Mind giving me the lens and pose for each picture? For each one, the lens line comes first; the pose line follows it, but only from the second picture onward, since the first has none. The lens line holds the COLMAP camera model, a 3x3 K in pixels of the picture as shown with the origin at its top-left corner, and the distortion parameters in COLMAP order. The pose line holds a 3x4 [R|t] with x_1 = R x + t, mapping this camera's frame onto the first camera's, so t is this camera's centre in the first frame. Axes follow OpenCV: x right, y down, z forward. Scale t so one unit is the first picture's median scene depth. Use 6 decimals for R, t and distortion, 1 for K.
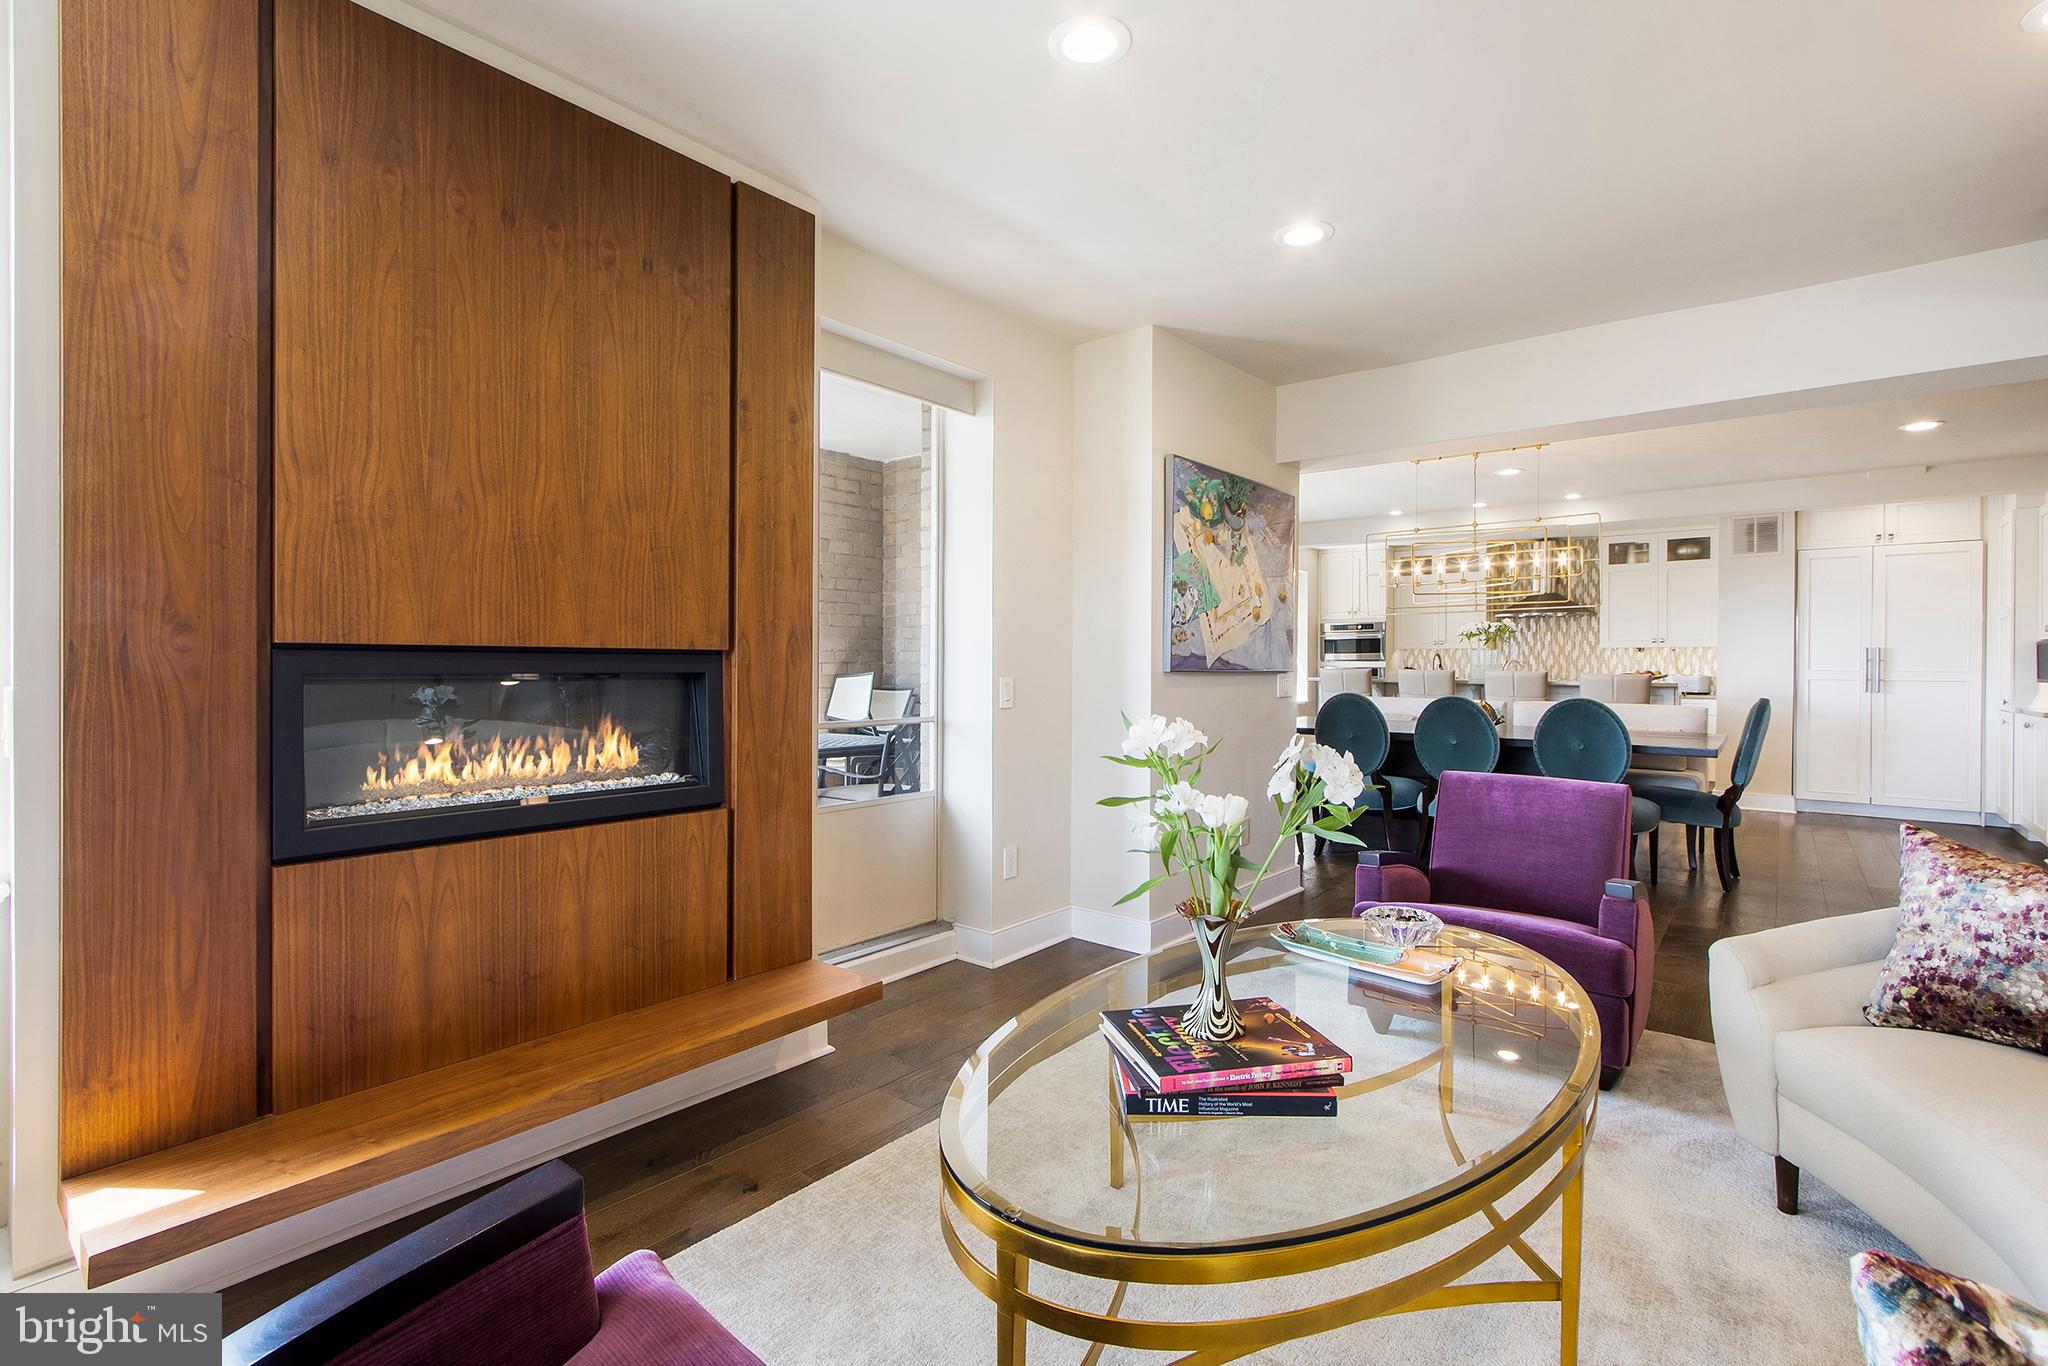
lens RADIAL K [[933.2, 0, 1002.2], [0, 933.2, 665.5], [0, 0, 1]] dist [0.002026, 0.000565]
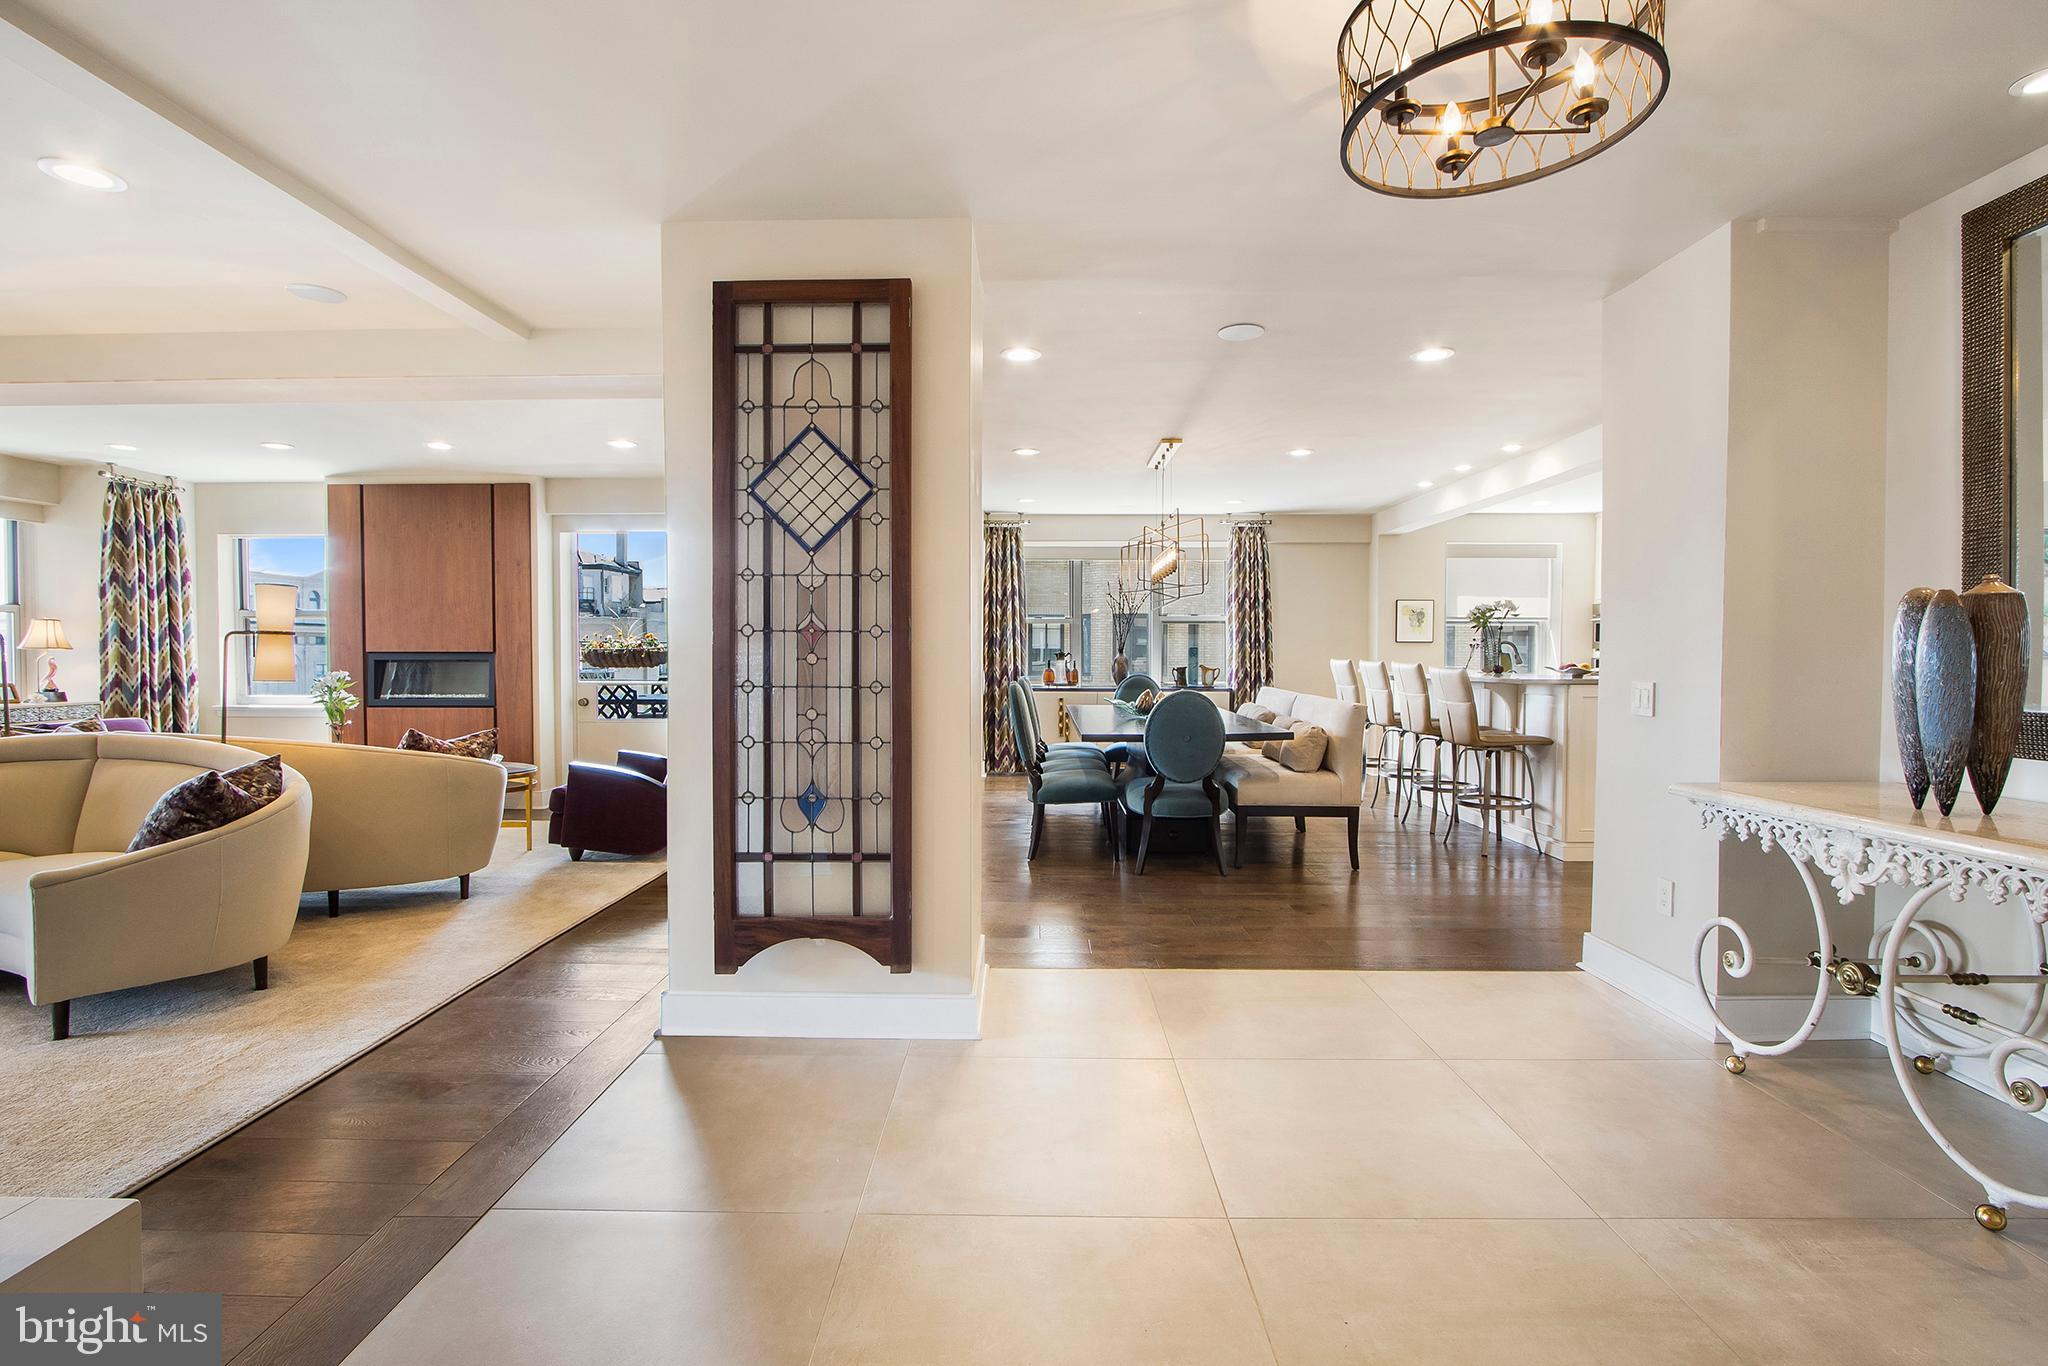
lens RADIAL K [[944.6, 0, 1012.6], [0, 944.6, 675.7], [0, 0, 1]] dist [-0.010283, 0.000249]
pose [[0.630204, 0.013951, -0.776305, 1.791952], [0.001047, 0.999822, 0.018818, 0.002276], [0.776429, -0.012672, 0.630077, 0.264421]]
